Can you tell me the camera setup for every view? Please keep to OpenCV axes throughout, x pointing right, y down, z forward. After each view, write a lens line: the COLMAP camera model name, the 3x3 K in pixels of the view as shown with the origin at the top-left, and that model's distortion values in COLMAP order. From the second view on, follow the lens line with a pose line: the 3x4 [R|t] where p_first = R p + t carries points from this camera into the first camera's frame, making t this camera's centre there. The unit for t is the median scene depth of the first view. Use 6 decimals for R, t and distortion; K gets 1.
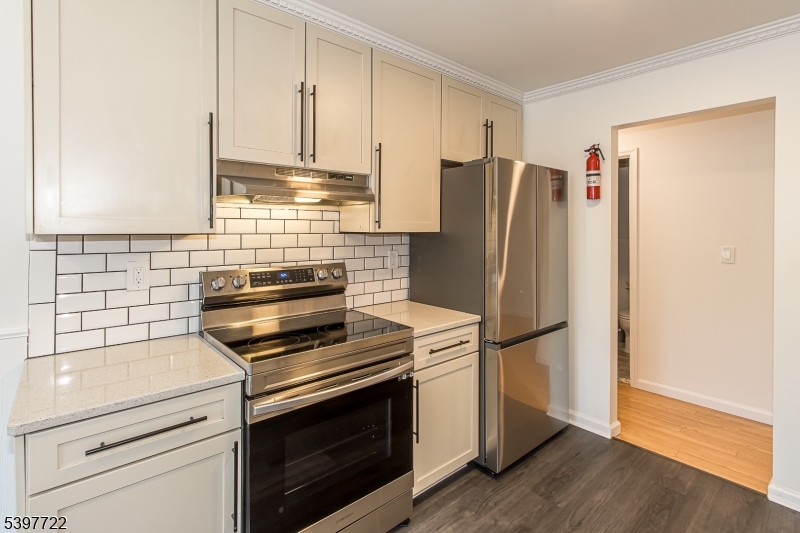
lens RADIAL K [[405.6, 0, 393.0], [0, 405.6, 263.1], [0, 0, 1]] dist [0.004875, 0.001321]
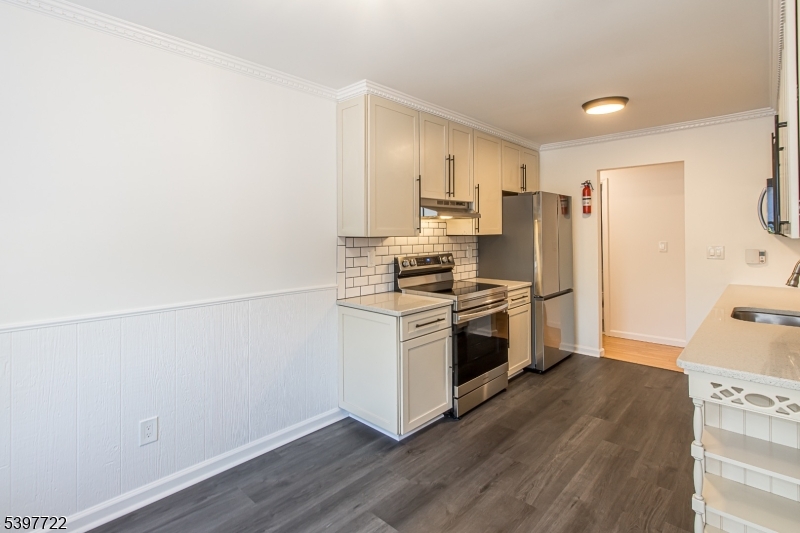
lens RADIAL K [[405.6, 0, 397.3], [0, 405.6, 270.1], [0, 0, 1]] dist [0.004875, 0.001321]
pose [[0.994125, -0.020120, 0.106351, -0.536831], [0.019499, 0.999786, 0.006876, 0.054202], [-0.106466, -0.004762, 0.994305, -0.662406]]
